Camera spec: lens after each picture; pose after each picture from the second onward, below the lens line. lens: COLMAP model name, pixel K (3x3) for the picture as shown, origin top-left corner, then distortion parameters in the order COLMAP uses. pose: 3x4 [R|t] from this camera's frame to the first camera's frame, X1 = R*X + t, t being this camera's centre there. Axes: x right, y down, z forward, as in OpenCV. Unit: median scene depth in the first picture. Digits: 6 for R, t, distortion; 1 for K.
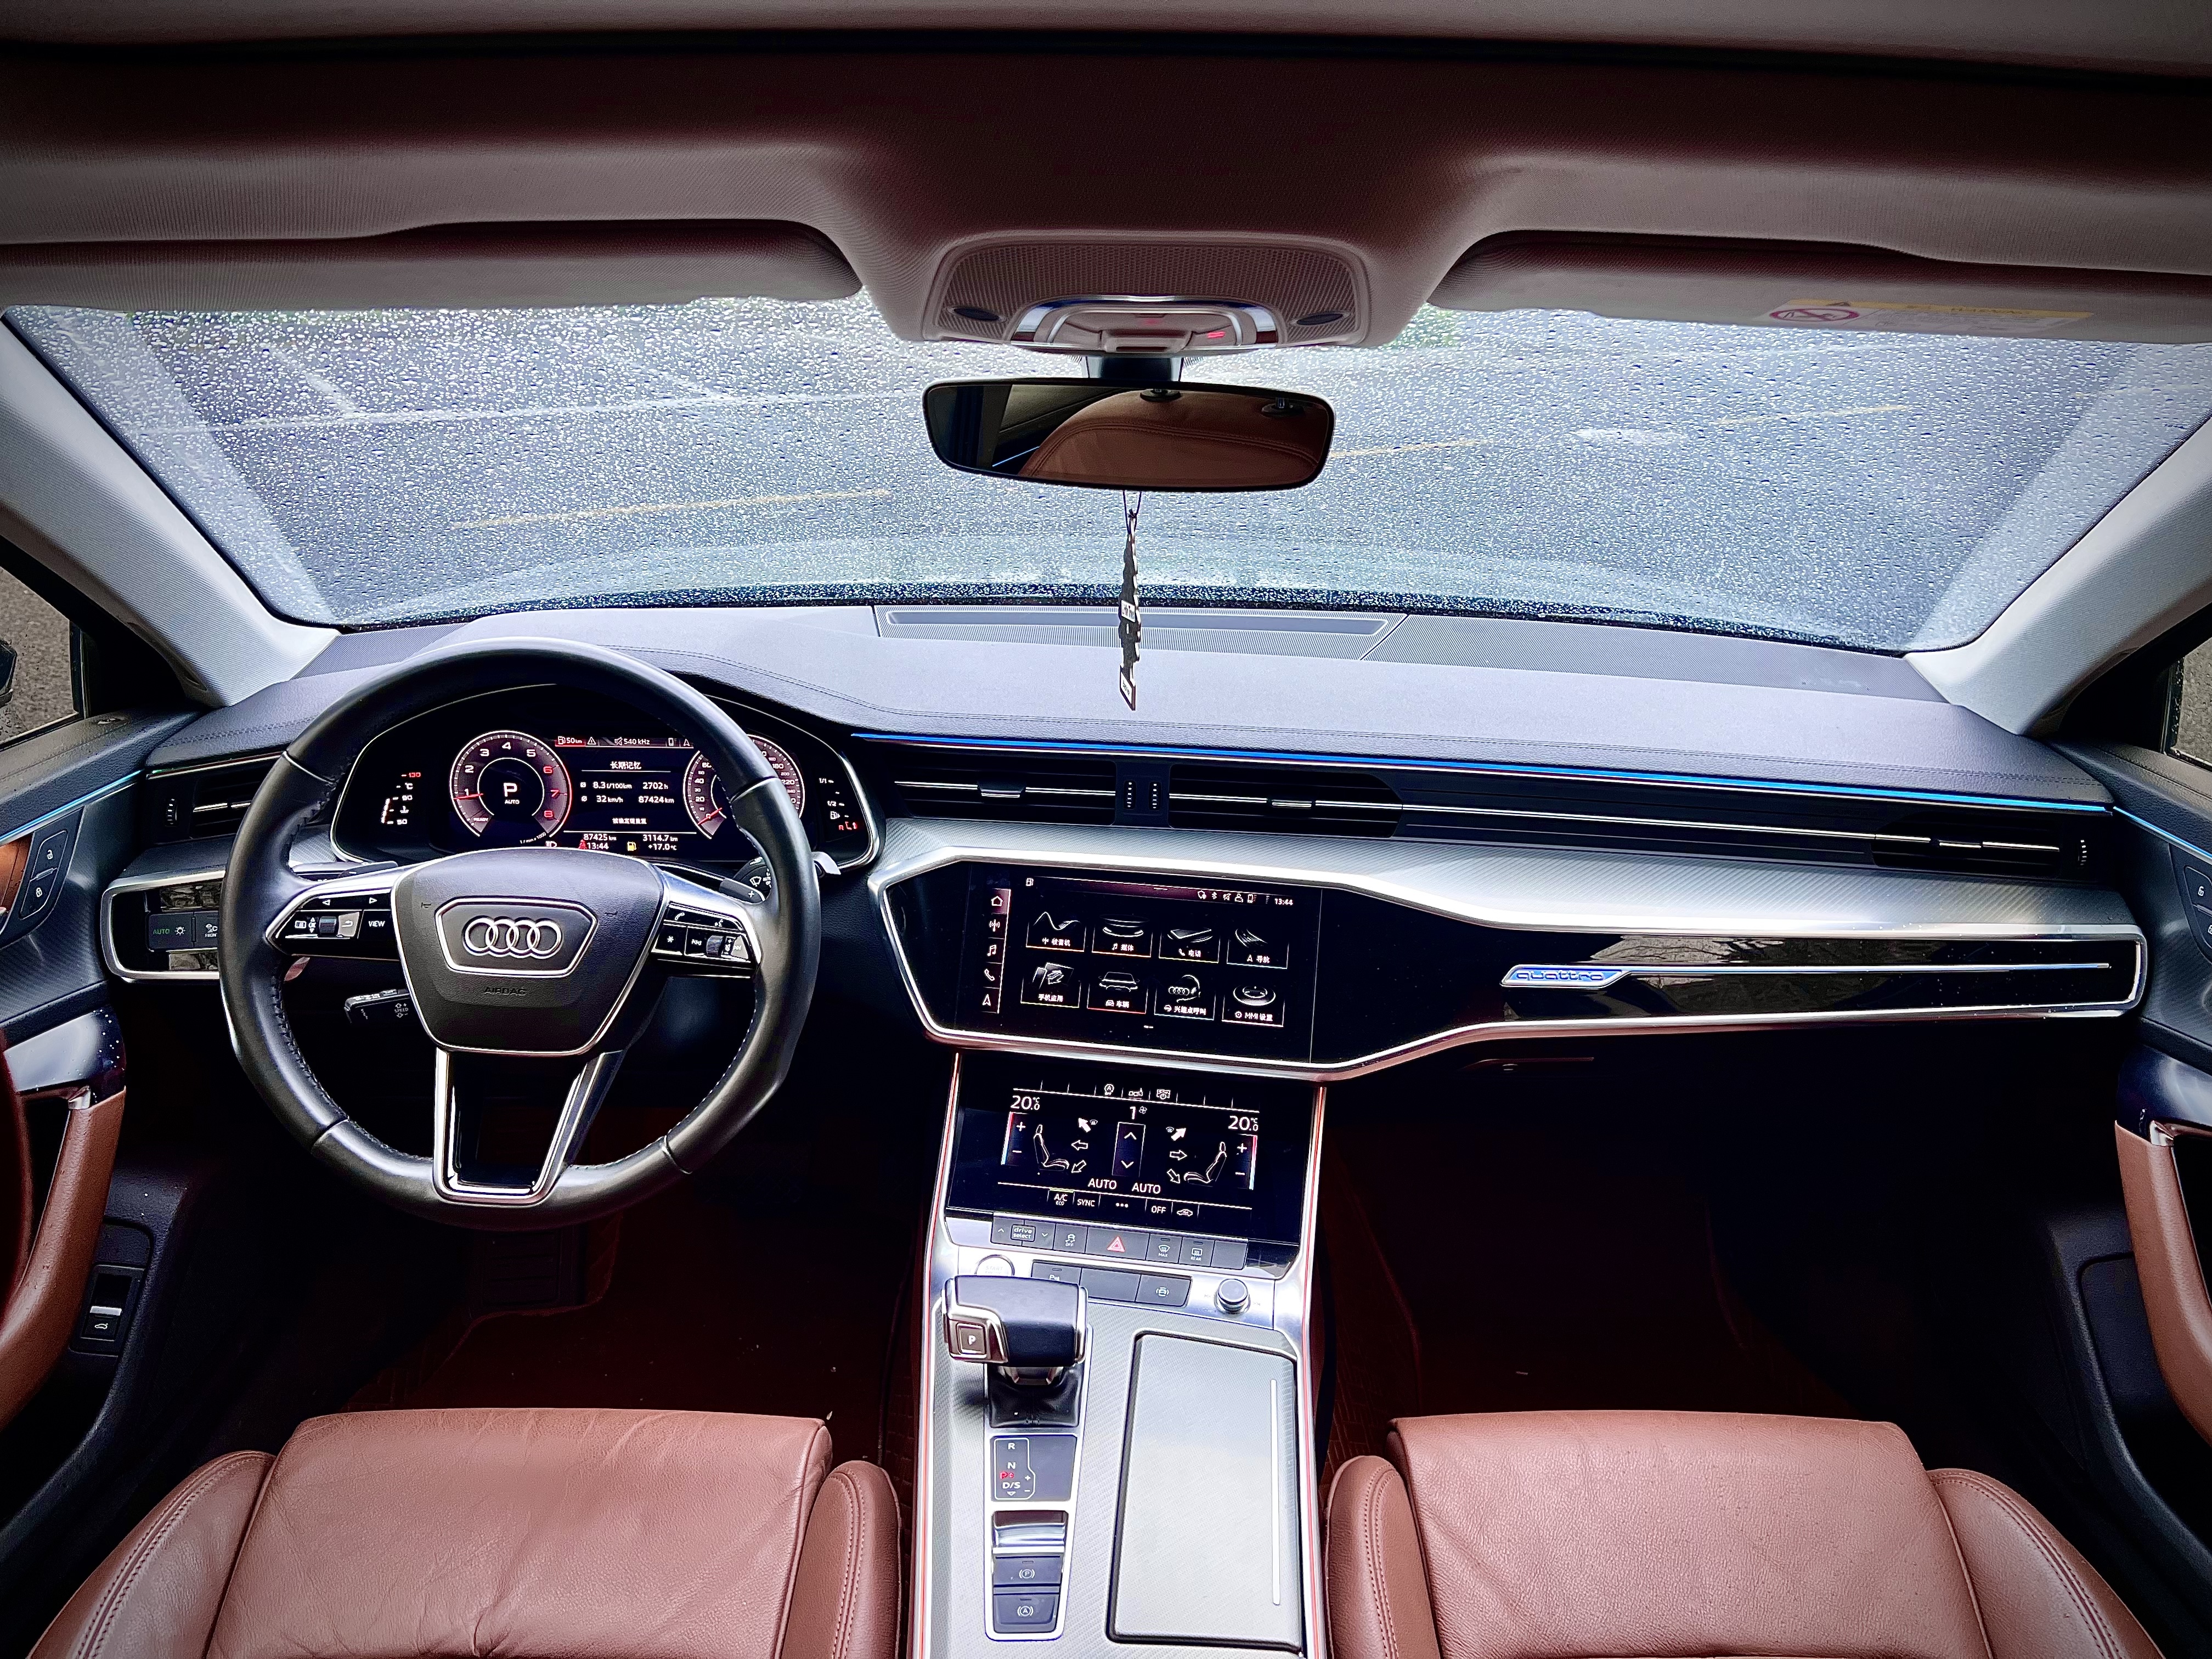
lens RADIAL K [[1700.9, 0, 1097.2], [0, 1700.9, 880.8], [0, 0, 1]] dist [0.051231, -0.061212]
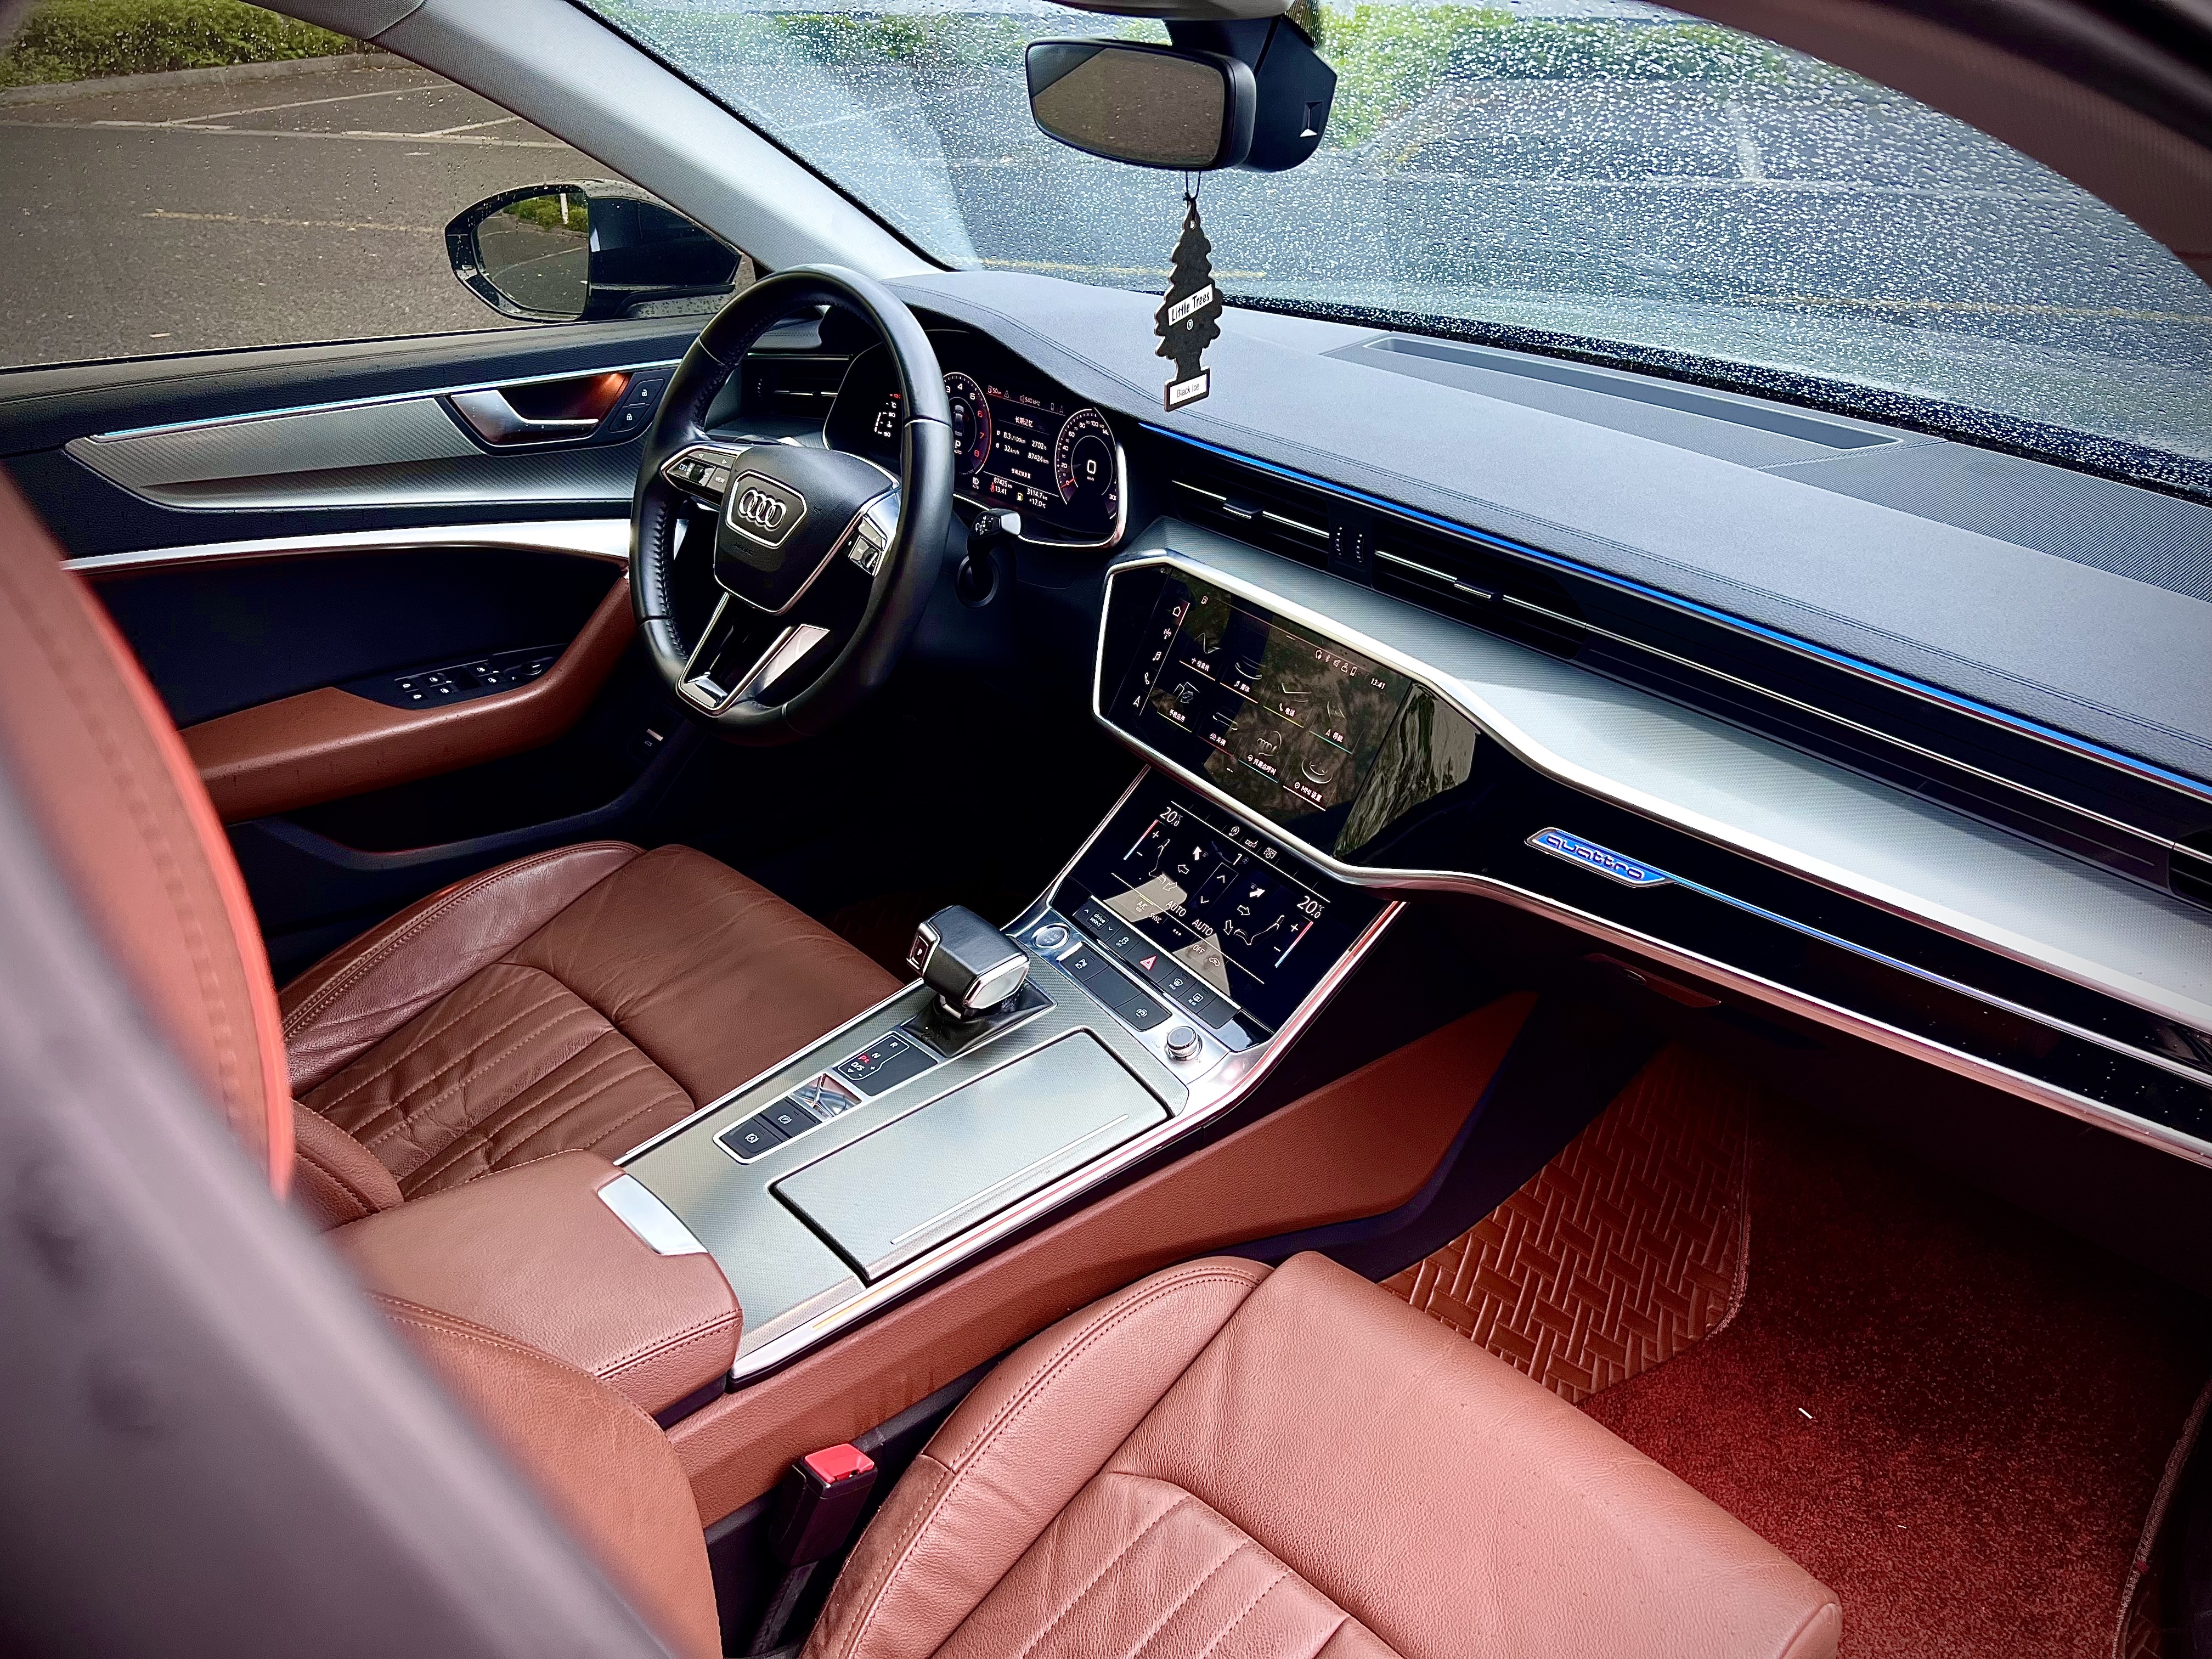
lens RADIAL K [[1687.4, 0, 1107.0], [0, 1687.4, 889.6], [0, 0, 1]] dist [0.058368, -0.002337]
pose [[0.679884, 0.353647, -0.642411, 0.632721], [-0.276402, 0.935004, 0.222194, -0.045781], [0.679235, 0.026497, 0.733443, 0.241801]]
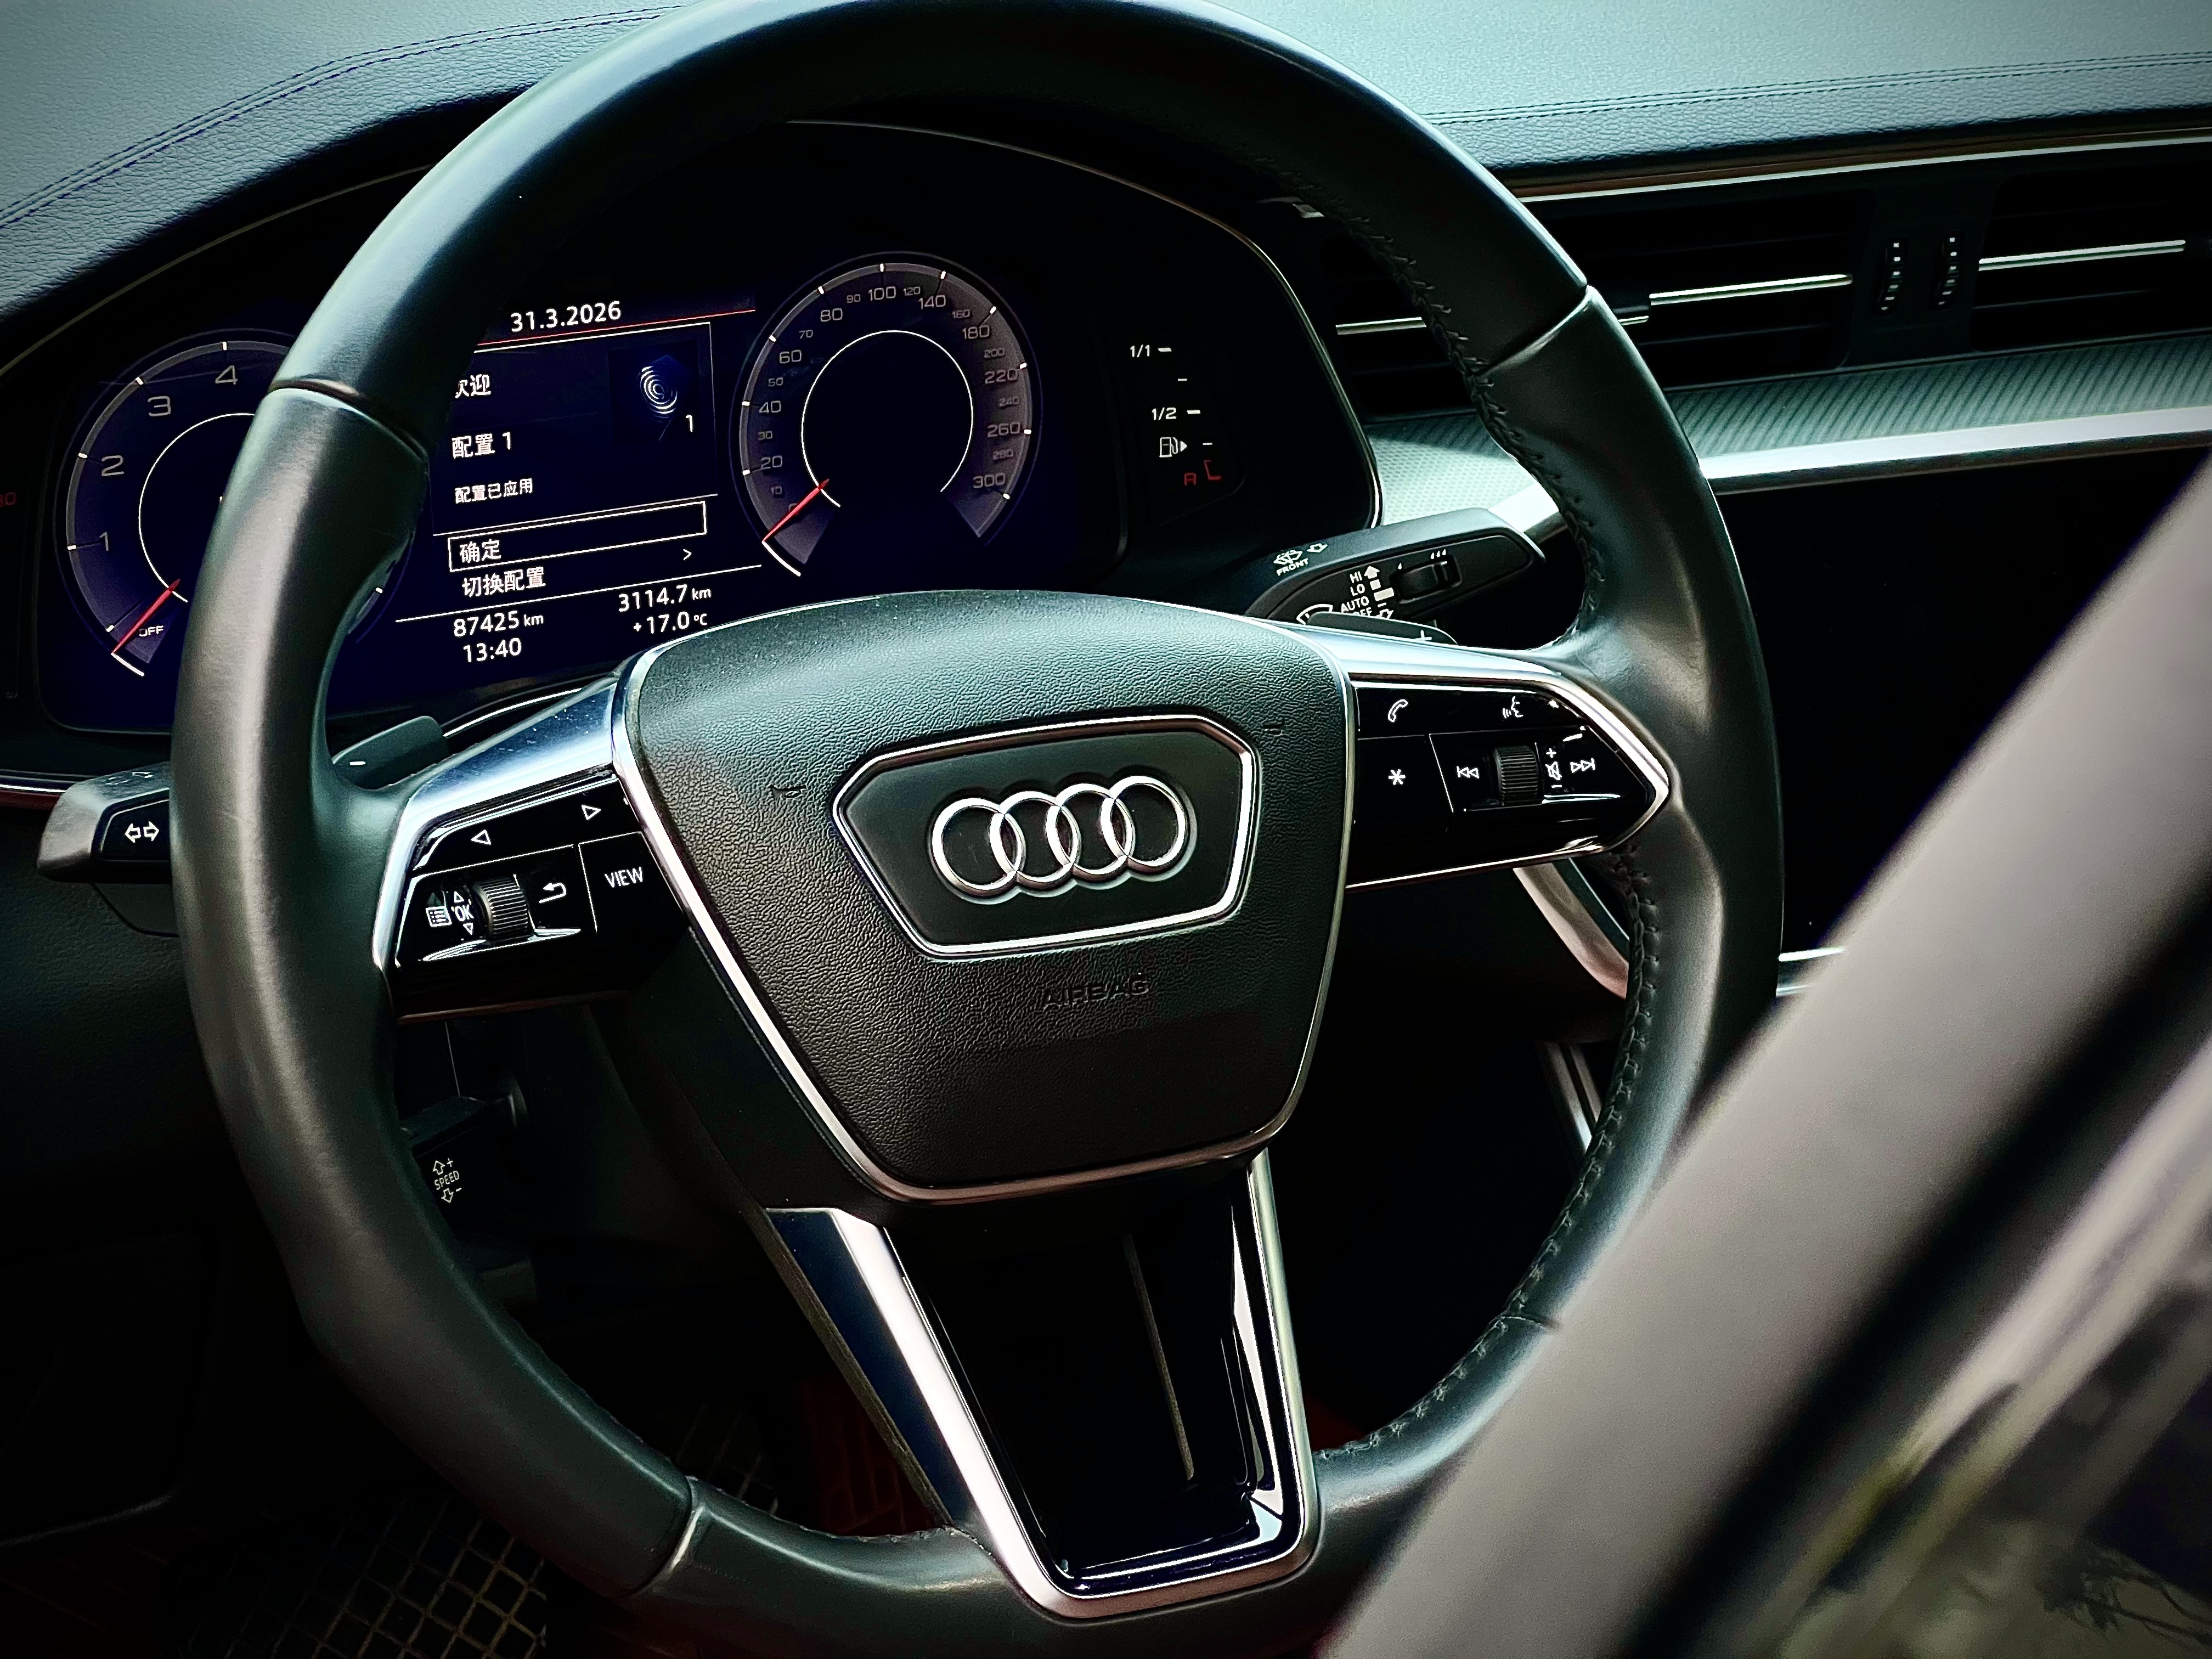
lens RADIAL K [[5011.1, 0, 1106.0], [0, 5011.1, 829.5], [0, 0, 1]] dist [-0.375154, 9.654319]
pose [[0.878924, -0.172250, 0.444772, -0.678070], [0.170581, 0.984355, 0.044129, -0.009244], [-0.445415, 0.037083, 0.894556, 0.095233]]
